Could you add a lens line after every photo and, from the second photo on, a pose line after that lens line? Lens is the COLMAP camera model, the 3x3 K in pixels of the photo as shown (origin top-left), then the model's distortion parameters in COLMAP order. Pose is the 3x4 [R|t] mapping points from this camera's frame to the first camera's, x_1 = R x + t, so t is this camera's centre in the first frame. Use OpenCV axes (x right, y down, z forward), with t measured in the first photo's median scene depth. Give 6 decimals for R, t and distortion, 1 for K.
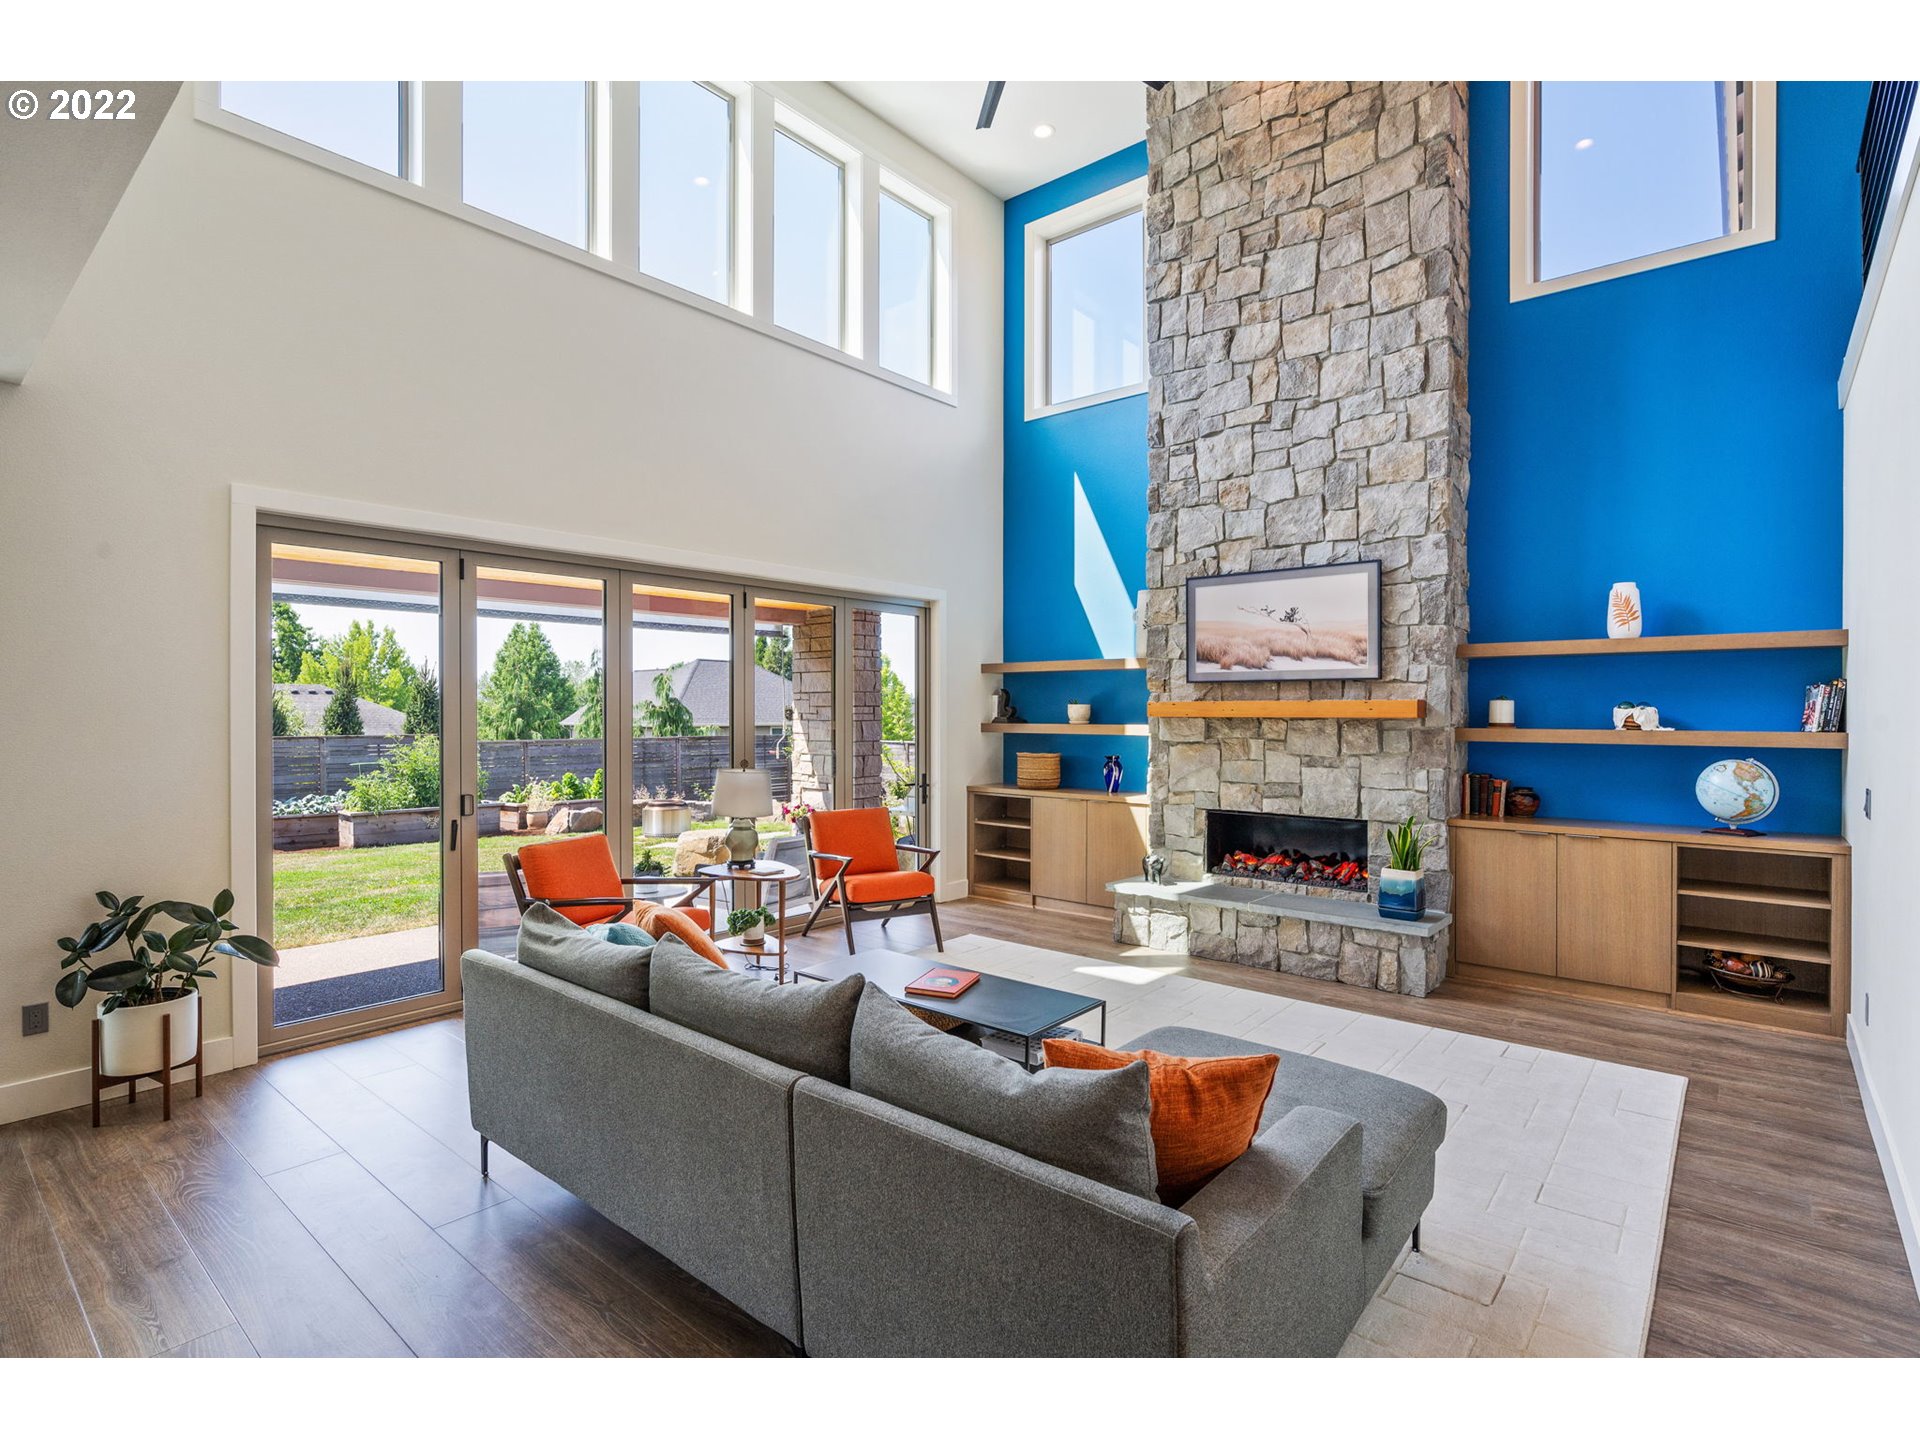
lens RADIAL K [[937.3, 0, 952.8], [0, 937.3, 716.1], [0, 0, 1]] dist [-0.004501, -0.000406]
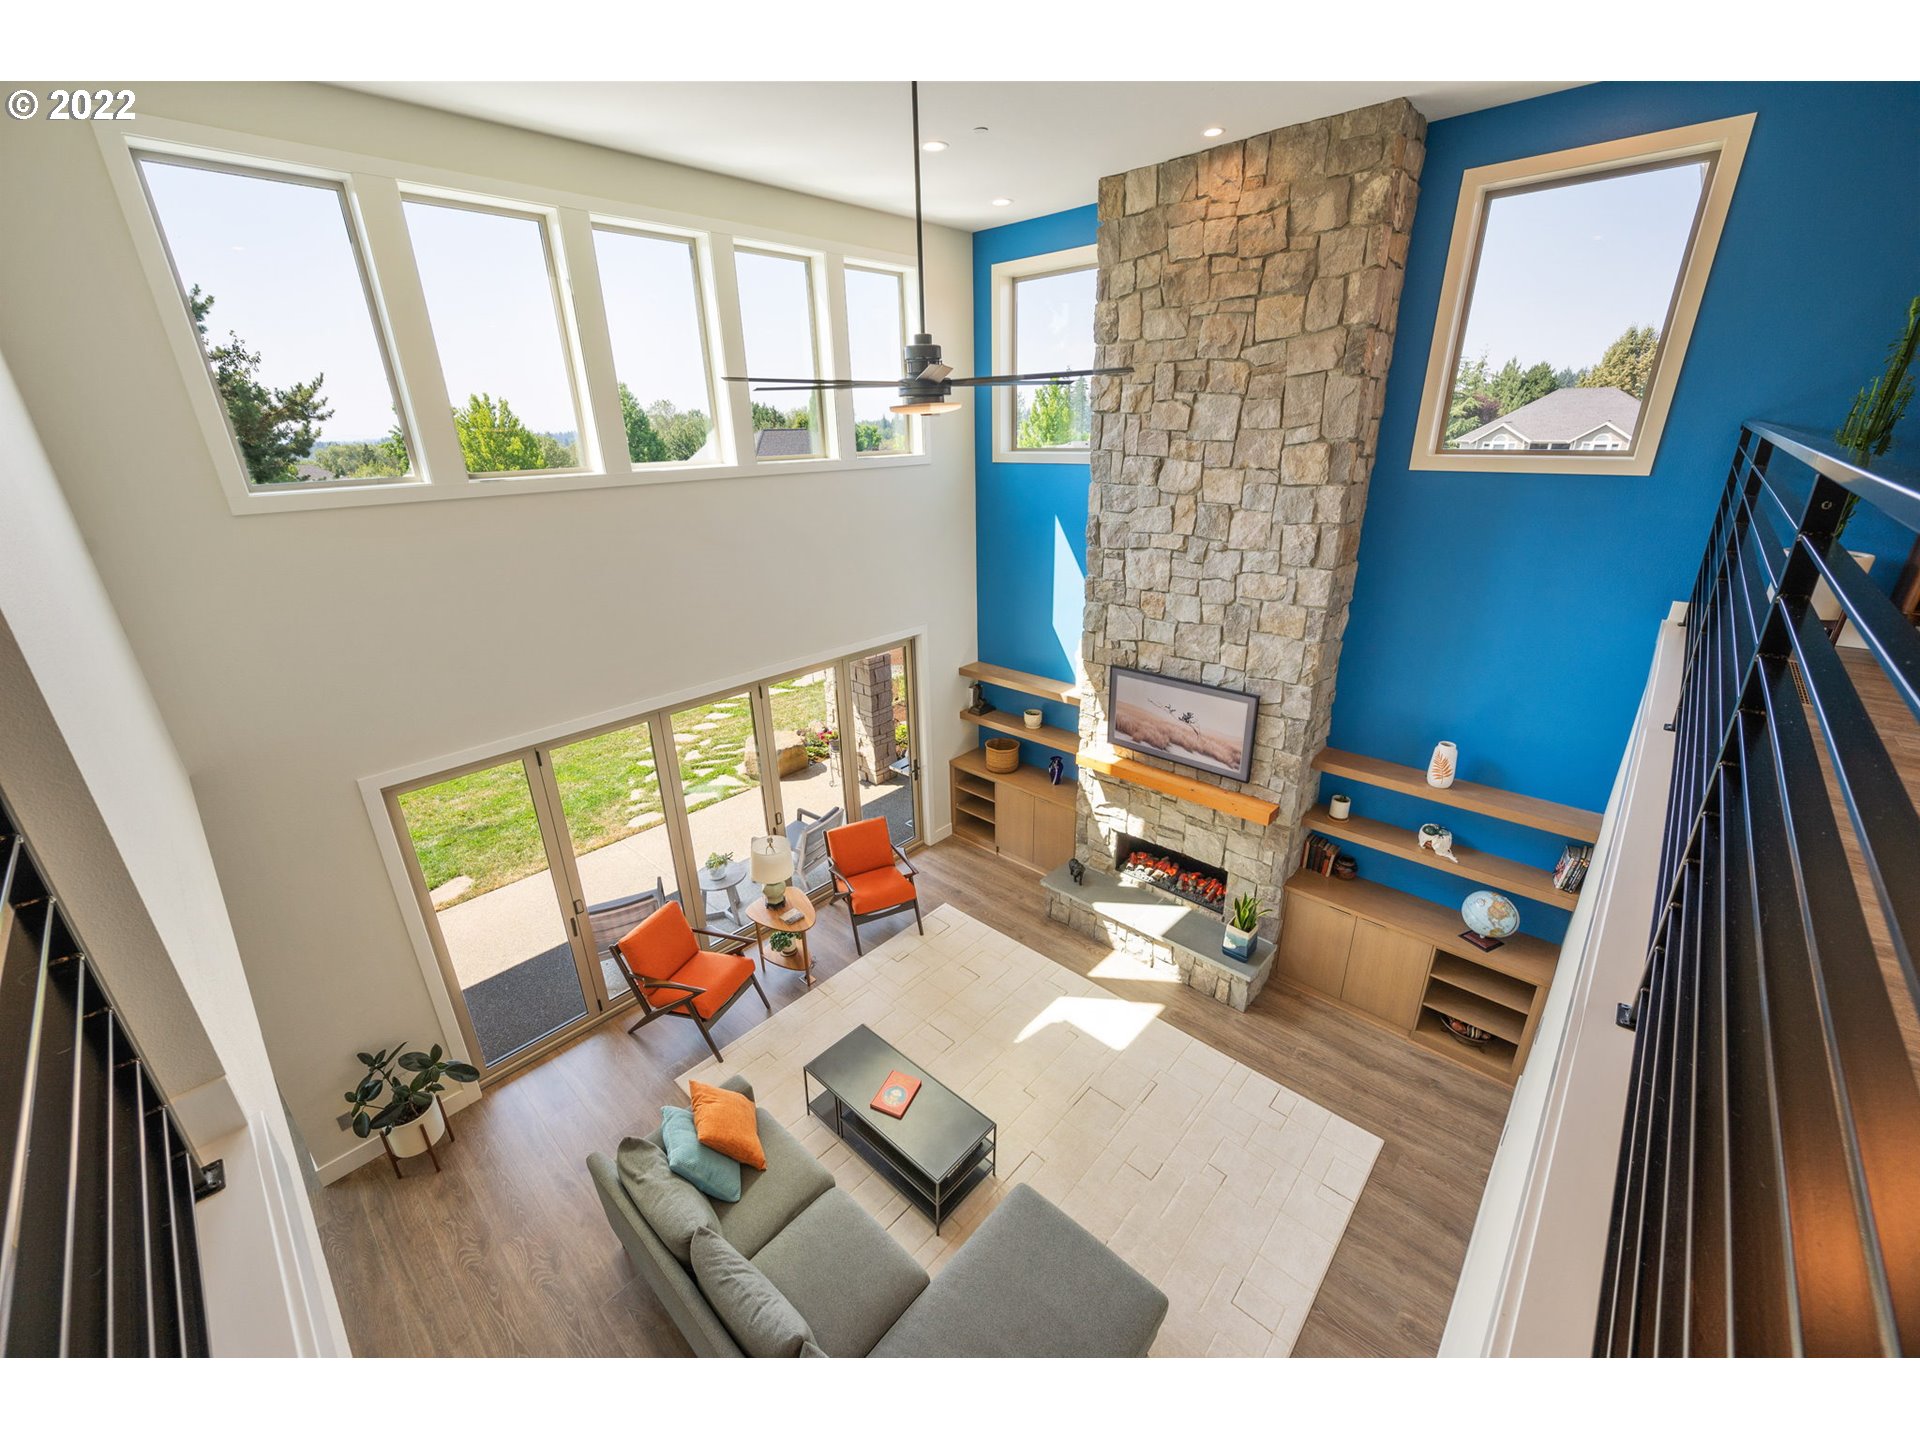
lens RADIAL K [[753.3, 0, 948.3], [0, 753.3, 715.6], [0, 0, 1]] dist [-0.006233, -0.000161]
pose [[0.998411, -0.006805, -0.055937, 0.095795], [0.026278, 0.934364, 0.355350, -0.469185], [0.049847, -0.356255, 0.933058, 0.041931]]
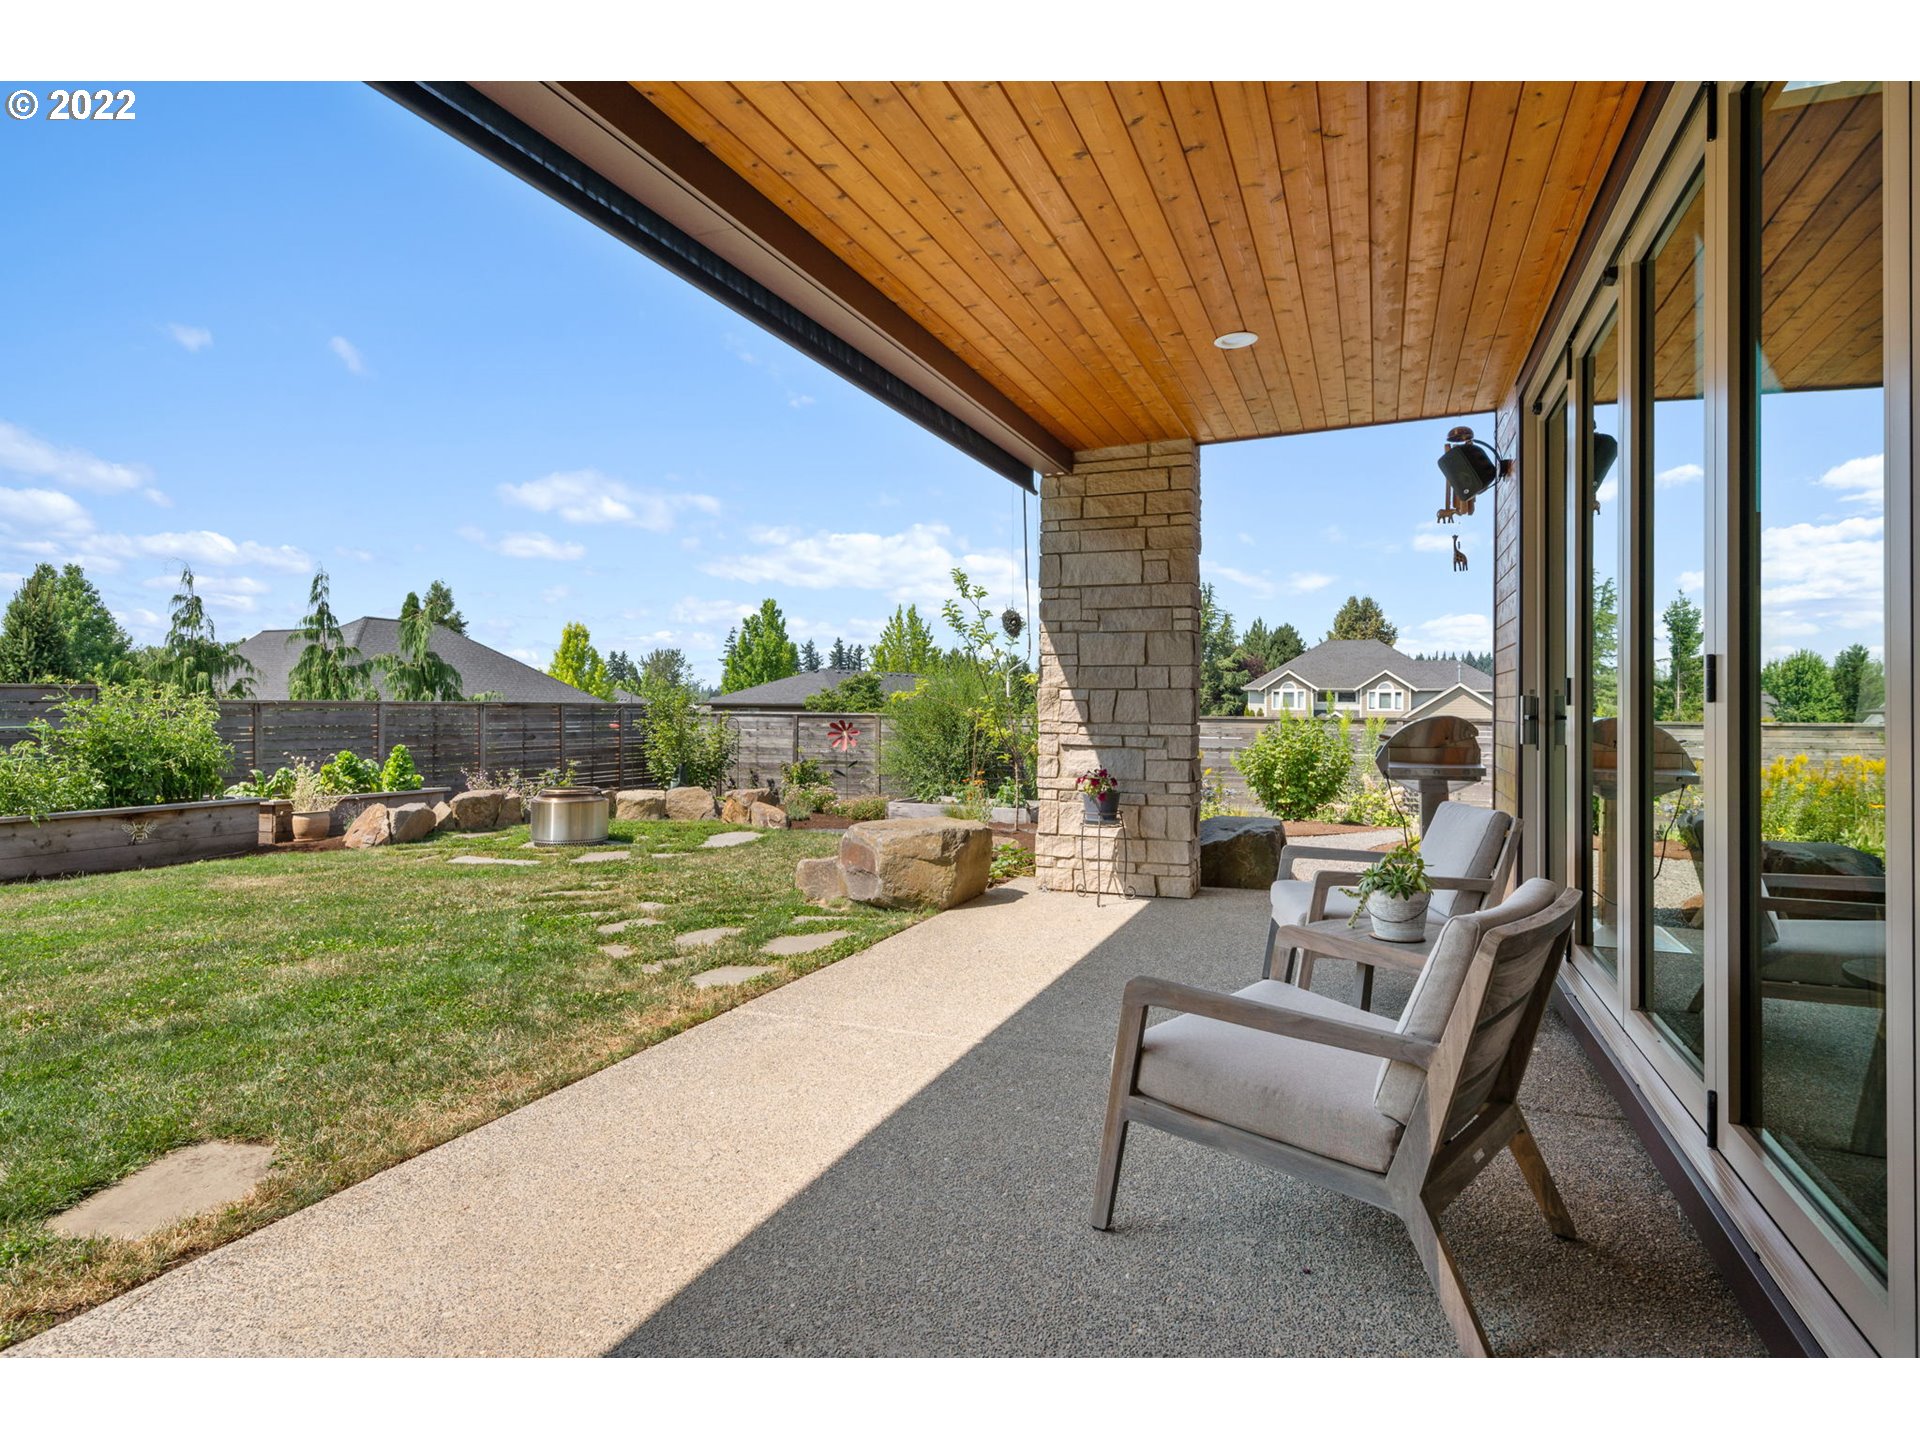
lens RADIAL K [[1010.1, 0, 966.8], [0, 1010.1, 703.3], [0, 0, 1]] dist [-0.004083, -0.000544]
pose [[0.945128, 0.007614, 0.326613, -0.716041], [-0.006174, 0.999966, -0.005447, 0.088694], [-0.326643, 0.003132, 0.945143, 0.665467]]
